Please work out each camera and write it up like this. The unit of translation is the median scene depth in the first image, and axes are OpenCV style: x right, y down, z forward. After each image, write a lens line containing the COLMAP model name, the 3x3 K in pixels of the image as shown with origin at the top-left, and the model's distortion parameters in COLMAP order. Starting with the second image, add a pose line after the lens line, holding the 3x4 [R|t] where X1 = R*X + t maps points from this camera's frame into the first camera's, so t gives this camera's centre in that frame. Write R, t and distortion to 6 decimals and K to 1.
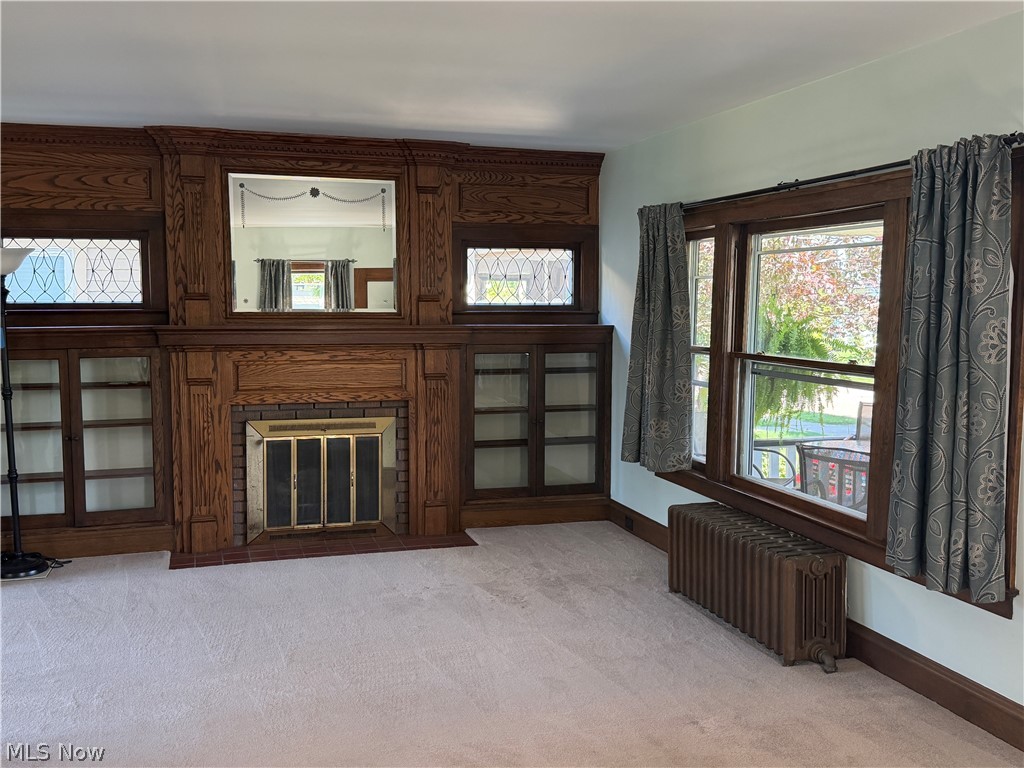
lens RADIAL K [[1006.7, 0, 512.0], [0, 1006.7, 384.0], [0, 0, 1]] dist [0.216463, -0.497338]
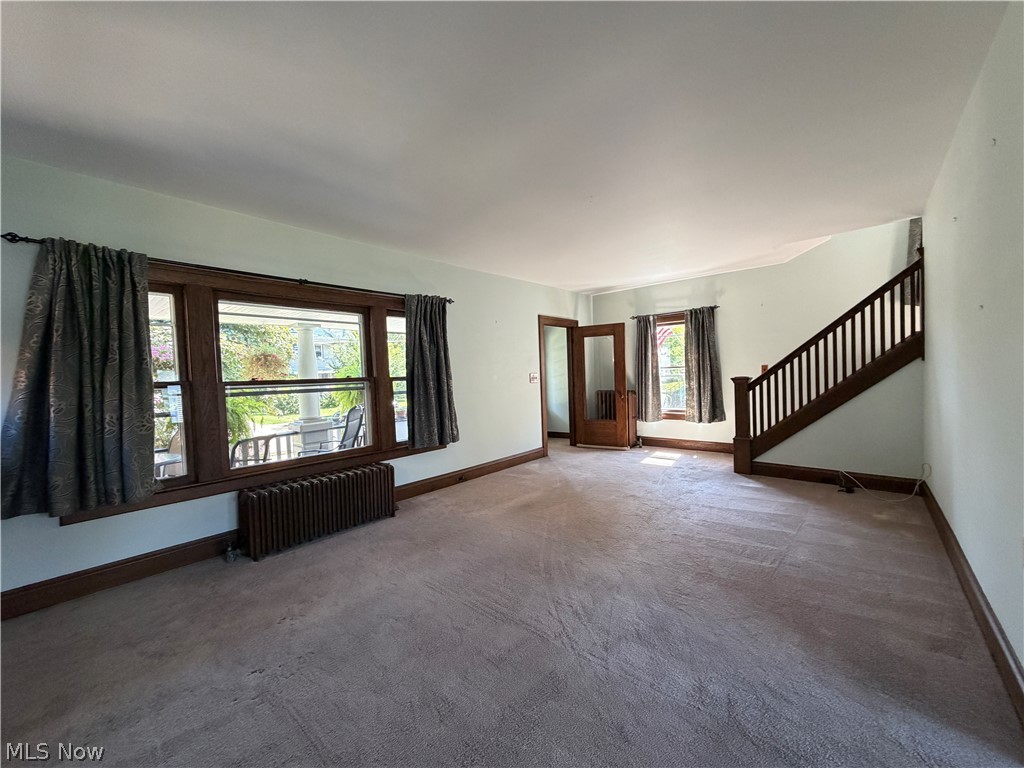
lens RADIAL K [[406.3, 0, 508.8], [0, 406.3, 385.4], [0, 0, 1]] dist [0.002655, 0.000366]
pose [[-0.526269, -0.010015, 0.850259, -0.394668], [0.103578, 0.991730, 0.075791, -0.024219], [-0.843986, 0.127954, -0.520880, 0.830487]]
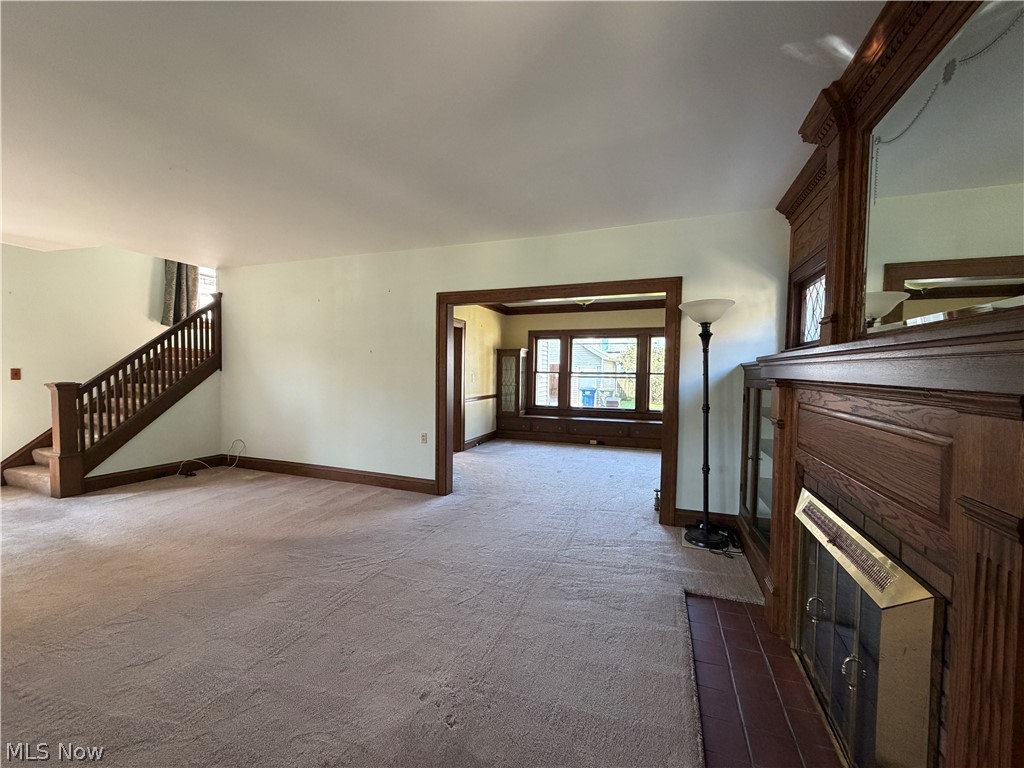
lens RADIAL K [[406.3, 0, 508.8], [0, 406.3, 385.4], [0, 0, 1]] dist [0.002655, 0.000366]
pose [[-0.615573, 0.018712, -0.787858, 0.088750], [-0.078904, 0.993231, 0.085239, -0.042595], [0.784120, 0.114636, -0.609930, 1.003248]]
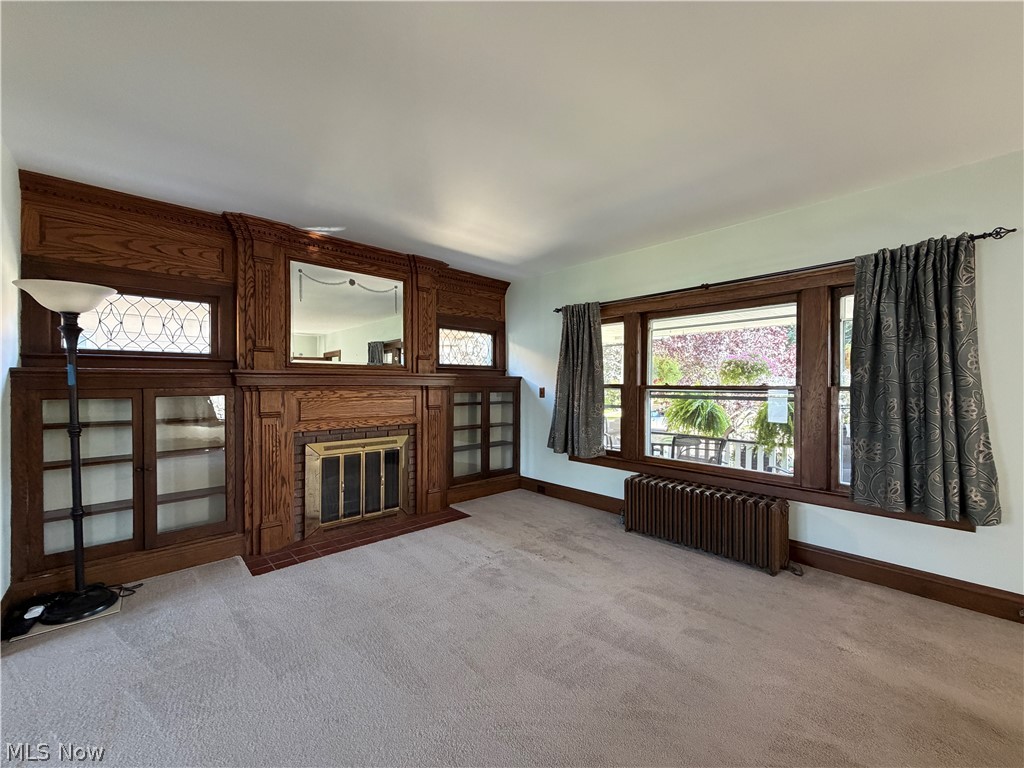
lens RADIAL K [[406.3, 0, 508.8], [0, 406.3, 385.4], [0, 0, 1]] dist [0.002655, 0.000366]
pose [[0.899842, -0.002157, 0.436210, -0.254318], [0.038021, 0.996570, -0.073504, 0.009592], [-0.434555, 0.082727, 0.896838, 0.410177]]
